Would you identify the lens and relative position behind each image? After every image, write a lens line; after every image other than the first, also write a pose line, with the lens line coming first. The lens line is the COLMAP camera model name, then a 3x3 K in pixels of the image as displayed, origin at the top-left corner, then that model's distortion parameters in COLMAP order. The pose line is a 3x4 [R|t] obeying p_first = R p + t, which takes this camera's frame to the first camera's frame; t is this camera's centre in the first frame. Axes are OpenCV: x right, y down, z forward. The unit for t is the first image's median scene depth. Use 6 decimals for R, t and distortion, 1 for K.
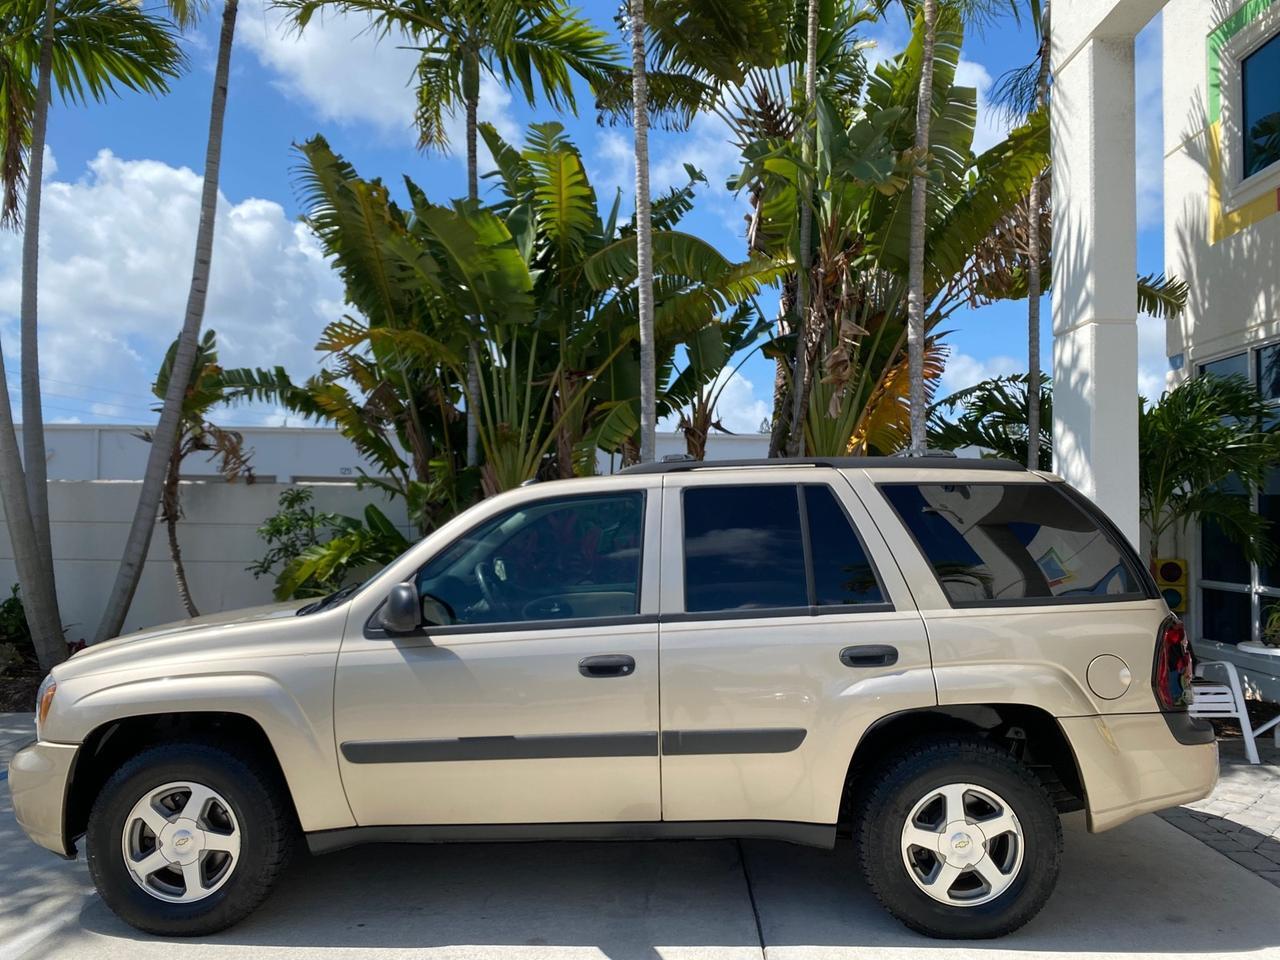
lens RADIAL K [[988.3, 0, 644.3], [0, 988.3, 477.8], [0, 0, 1]] dist [0.011599, -0.011887]
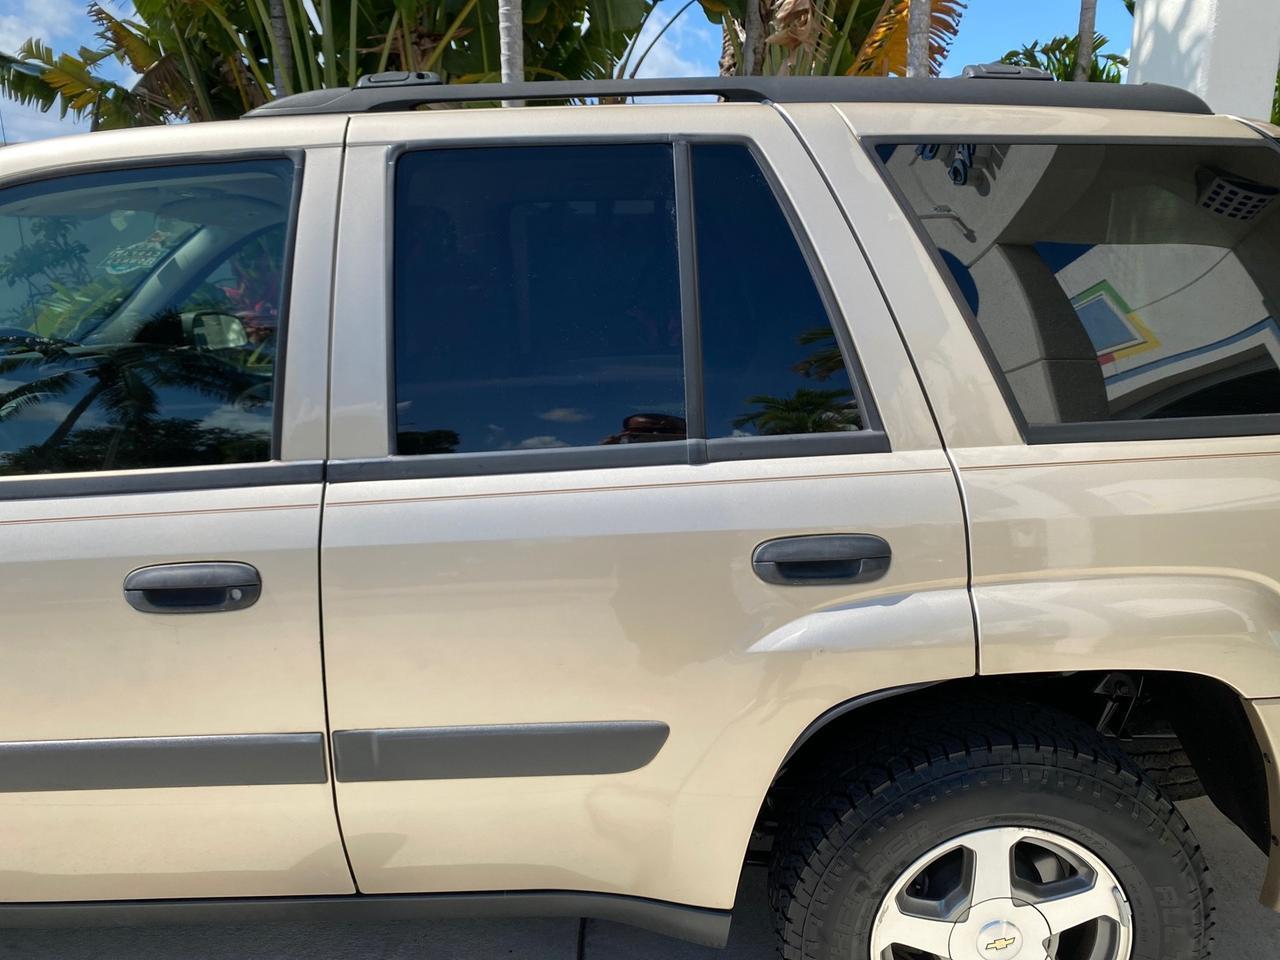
lens RADIAL K [[989.1, 0, 632.3], [0, 989.1, 485.1], [0, 0, 1]] dist [0.006378, -0.010470]
pose [[0.999697, -0.004695, 0.024172, 0.098419], [-0.001781, 0.965297, 0.261149, 0.028915], [-0.024560, -0.261113, 0.964996, 0.435945]]
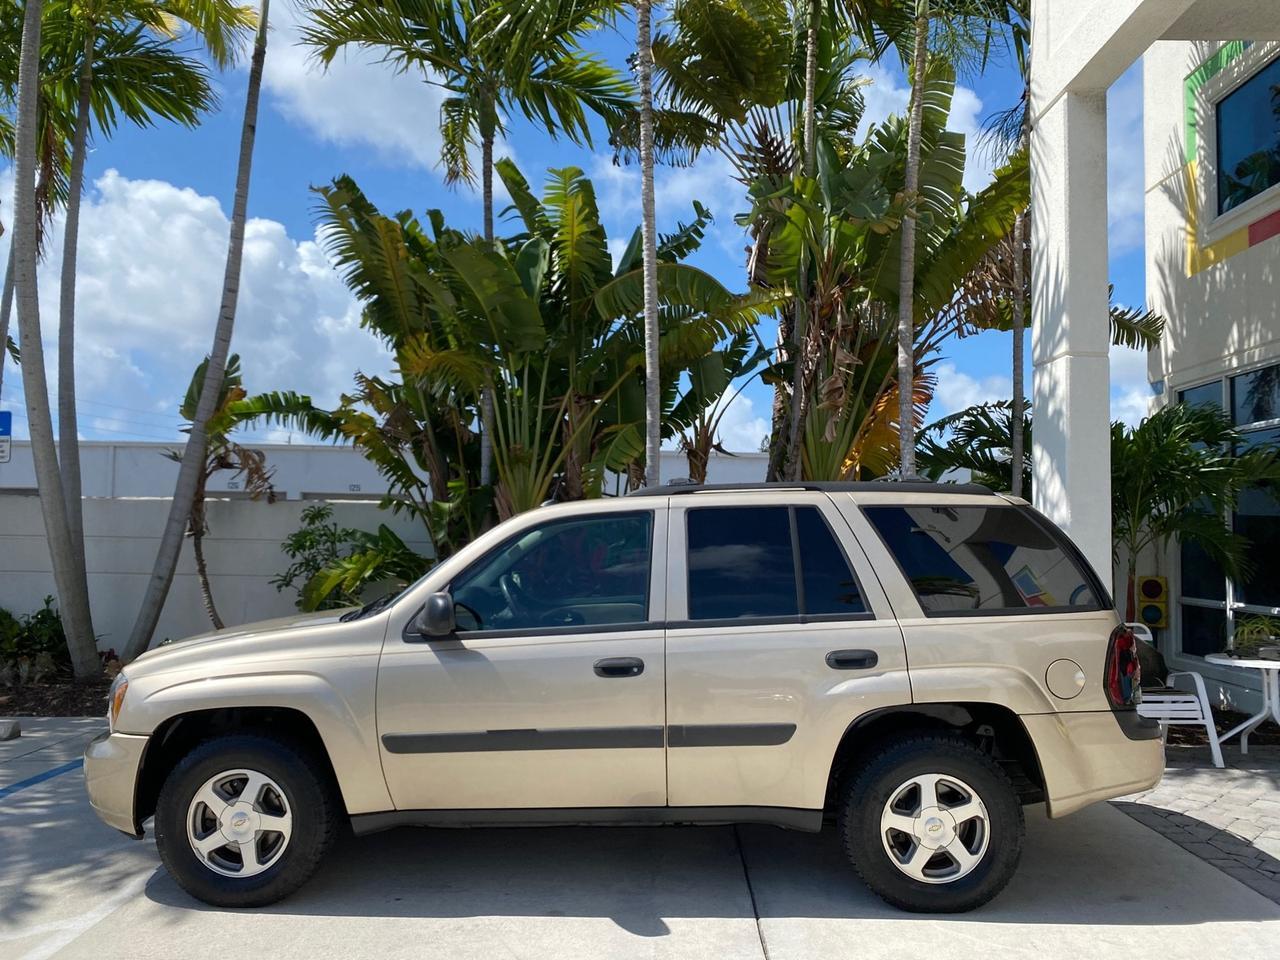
lens RADIAL K [[988.3, 0, 643.7], [0, 988.3, 479.7], [0, 0, 1]] dist [0.011599, -0.011887]
pose [[0.999989, 0.004035, -0.002251, -0.005796], [-0.004069, 0.999880, -0.014960, -0.004725], [0.002191, 0.014969, 0.999886, -0.092082]]
